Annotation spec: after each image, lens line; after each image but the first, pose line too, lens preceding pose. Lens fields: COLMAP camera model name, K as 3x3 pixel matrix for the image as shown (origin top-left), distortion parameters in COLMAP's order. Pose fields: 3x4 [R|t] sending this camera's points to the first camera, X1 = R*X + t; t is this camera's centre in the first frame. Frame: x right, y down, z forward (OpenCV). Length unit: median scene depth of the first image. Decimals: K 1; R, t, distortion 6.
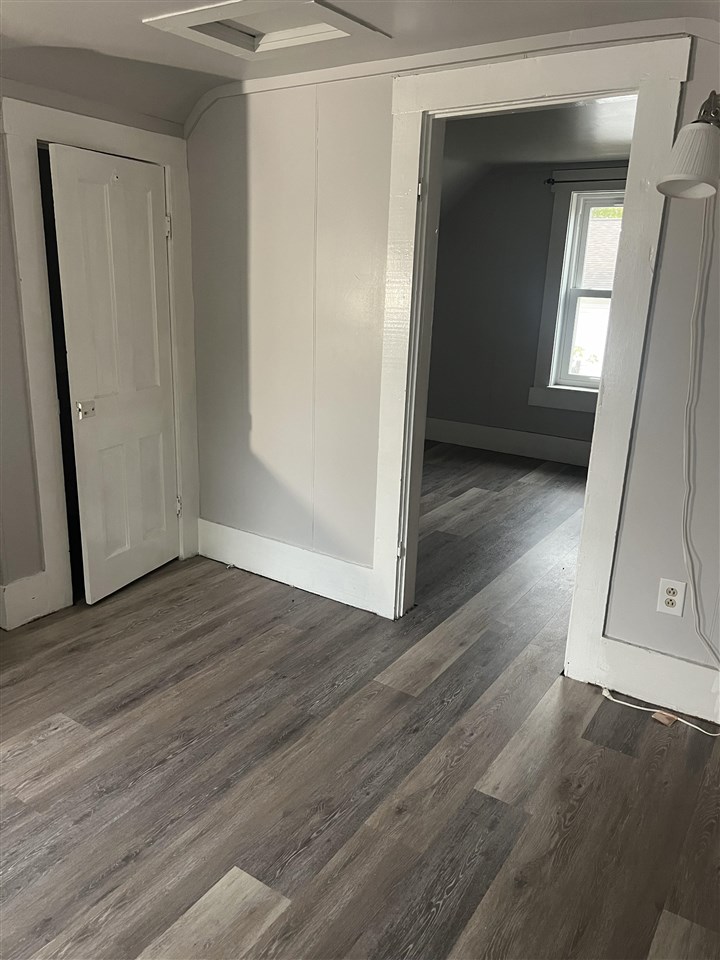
lens RADIAL K [[721.4, 0, 358.6], [0, 721.4, 481.4], [0, 0, 1]] dist [0.057920, -0.052917]
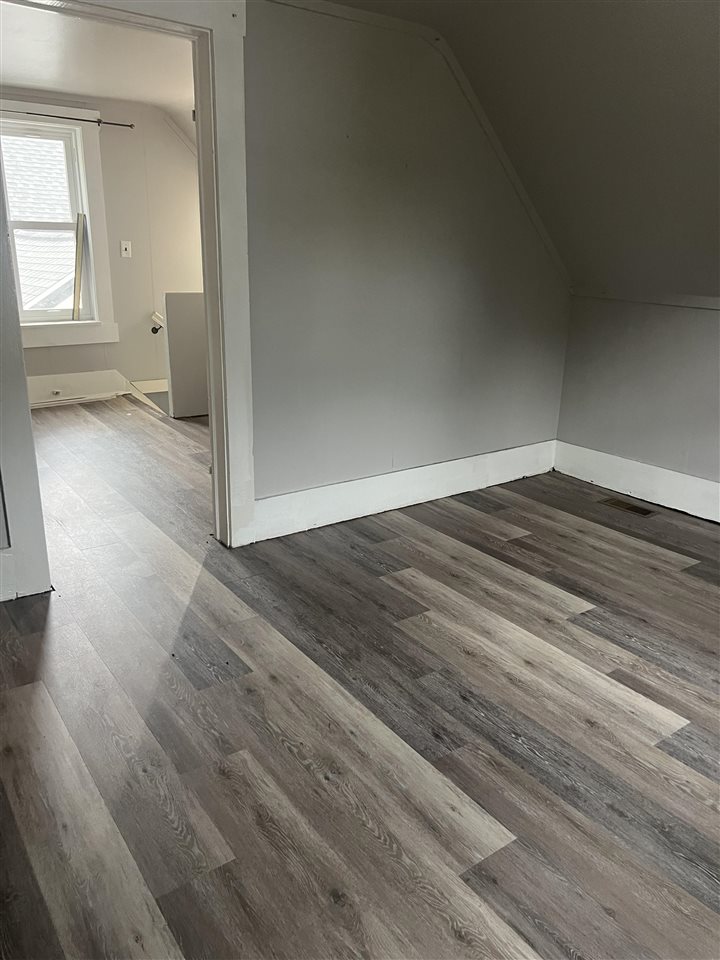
lens RADIAL K [[721.4, 0, 359.8], [0, 721.4, 478.9], [0, 0, 1]] dist [0.057920, -0.052917]
pose [[-0.359339, 0.245793, -0.900256, 0.548940], [-0.304889, 0.880831, 0.362187, -0.199309], [0.881997, 0.404626, -0.241577, 0.855179]]
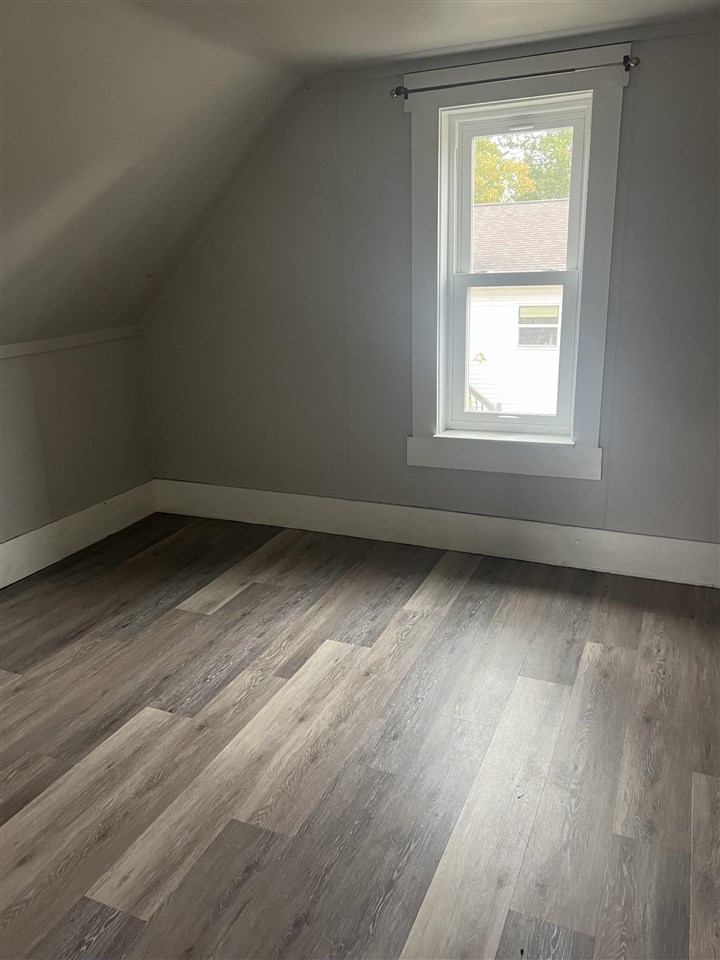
lens RADIAL K [[721.4, 0, 359.1], [0, 721.4, 479.2], [0, 0, 1]] dist [0.057920, -0.052917]
pose [[0.984633, -0.105656, 0.139050, 0.116810], [0.106367, 0.994324, 0.002325, -0.109799], [-0.138506, 0.012501, 0.990283, 0.433308]]
